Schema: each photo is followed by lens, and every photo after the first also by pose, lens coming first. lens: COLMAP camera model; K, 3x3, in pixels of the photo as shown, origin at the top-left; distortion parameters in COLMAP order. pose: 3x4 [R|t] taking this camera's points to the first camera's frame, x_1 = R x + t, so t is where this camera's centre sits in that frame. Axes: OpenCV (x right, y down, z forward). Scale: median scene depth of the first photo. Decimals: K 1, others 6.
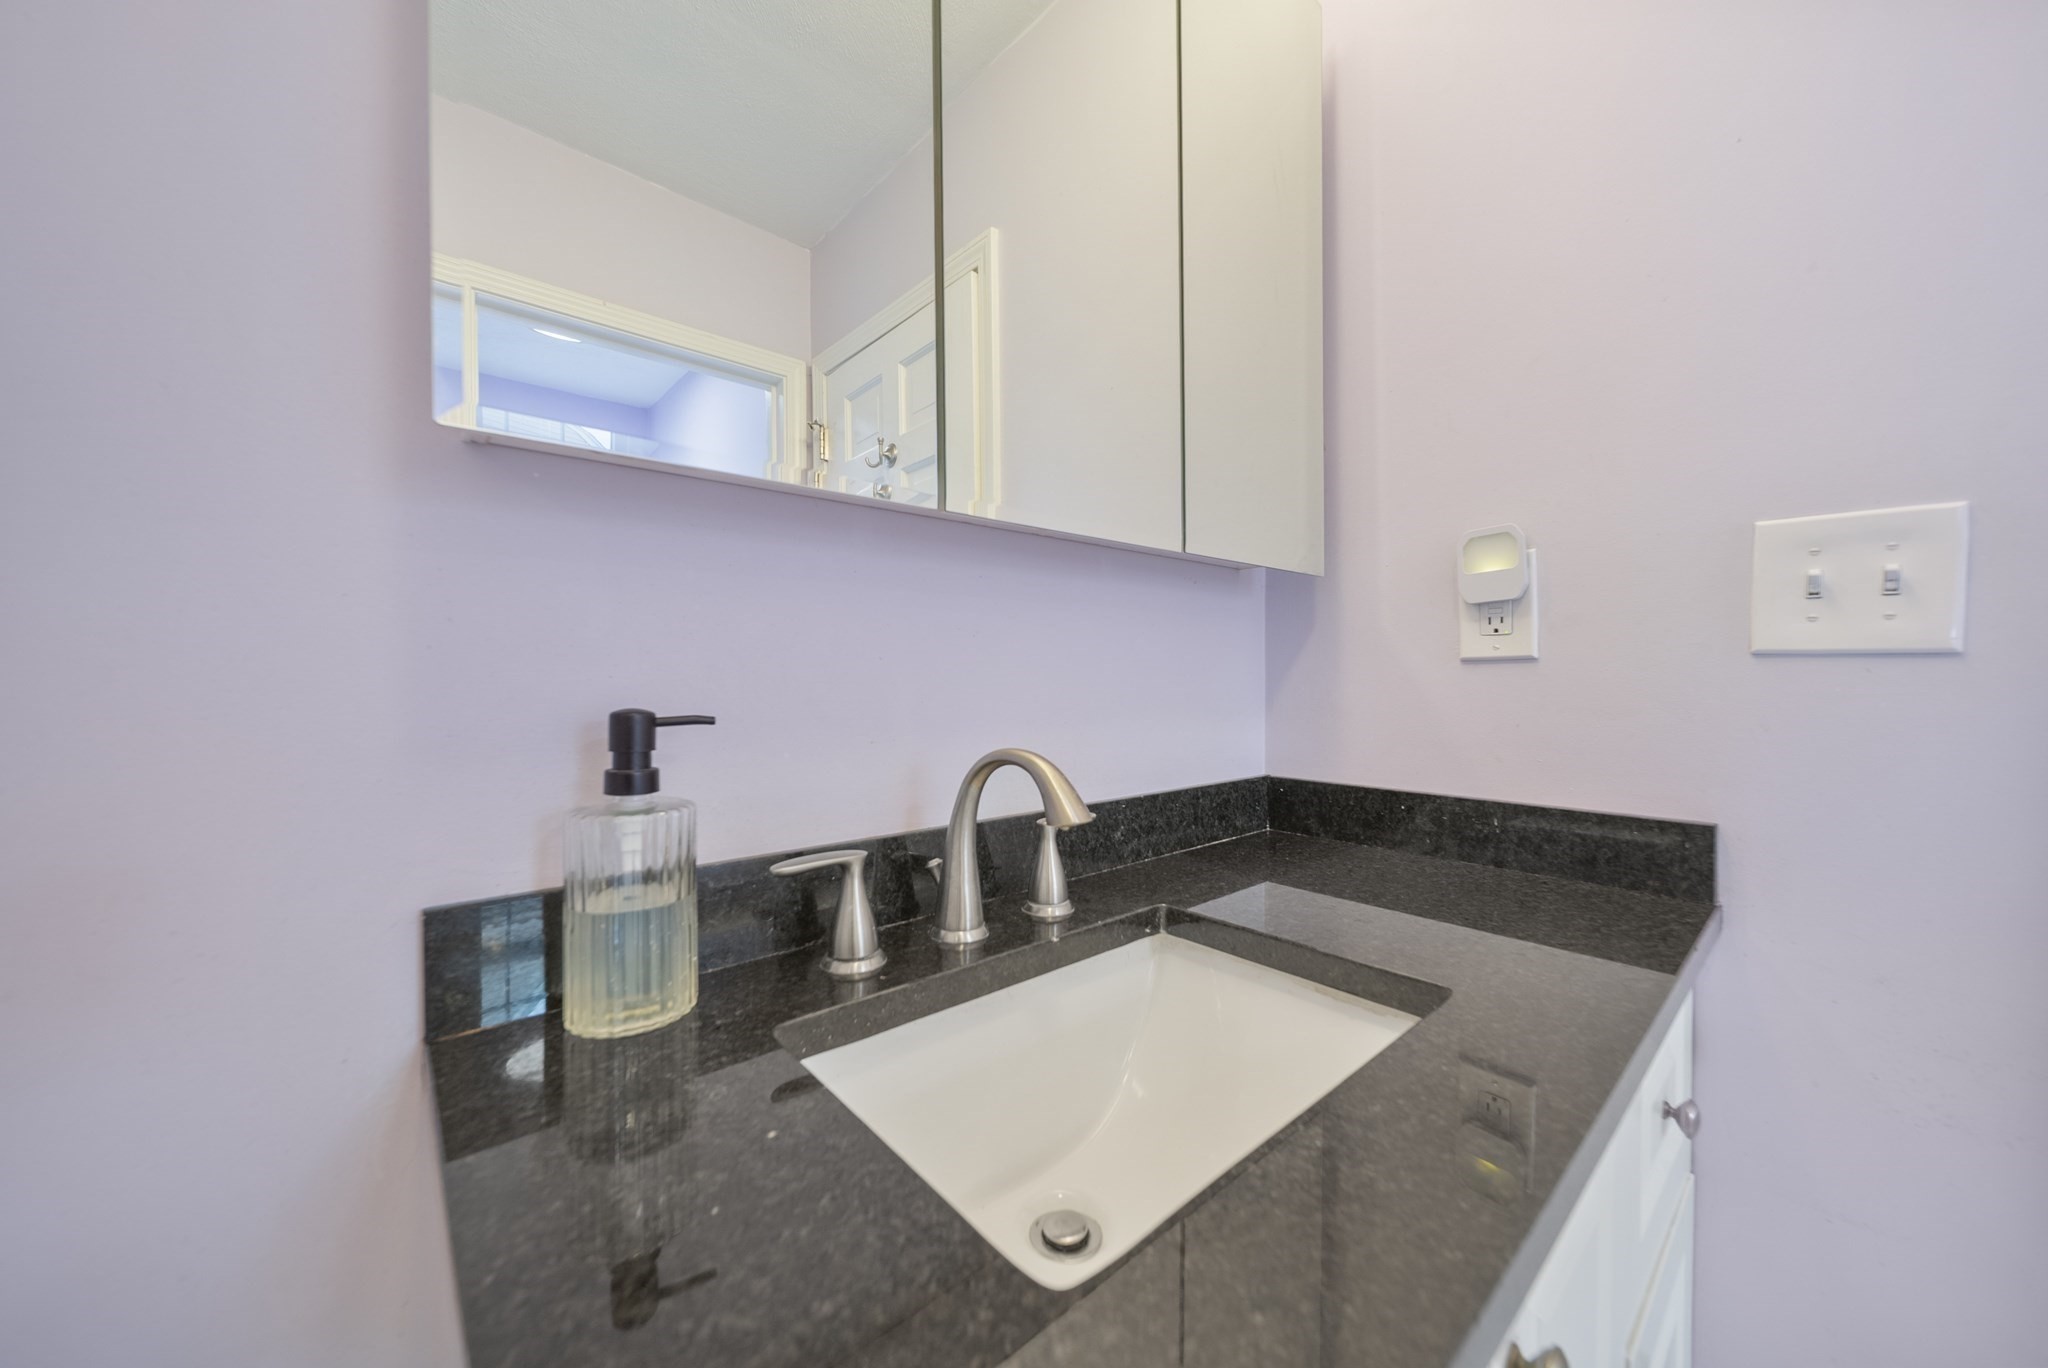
lens RADIAL K [[729.3, 0, 1024.0], [0, 729.3, 684.0], [0, 0, 1]] dist [-0.000604, -0.001252]
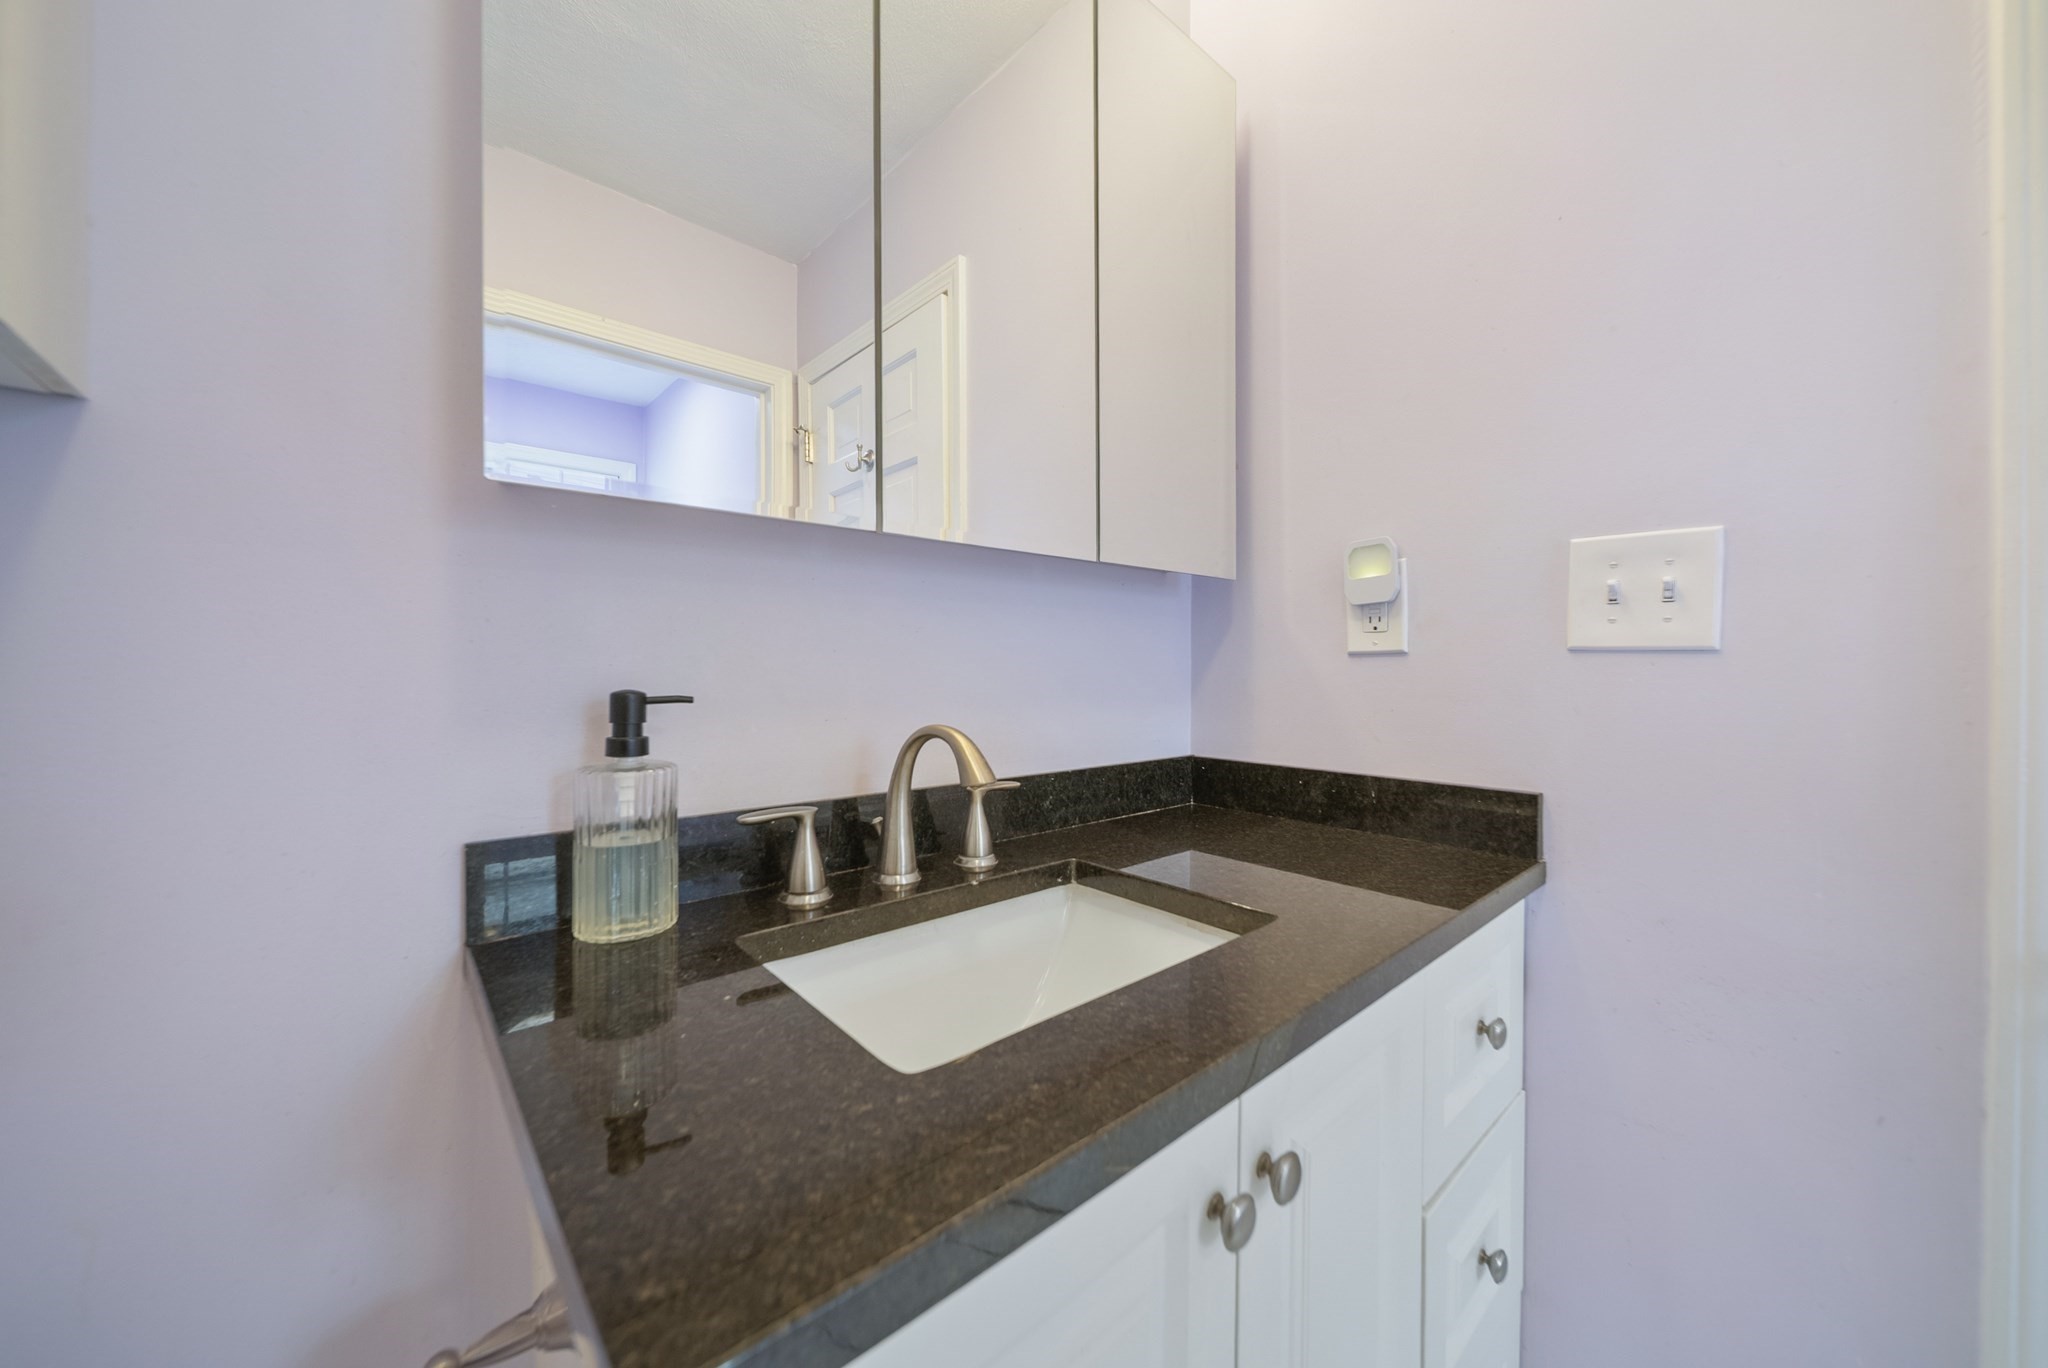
lens RADIAL K [[735.4, 0, 1022.0], [0, 735.4, 671.7], [0, 0, 1]] dist [-0.001648, -0.000301]
pose [[0.999989, 0.004605, -0.000411, 0.115463], [-0.004607, 0.999981, -0.004169, 0.003630], [0.000392, 0.004171, 0.999991, -0.216232]]
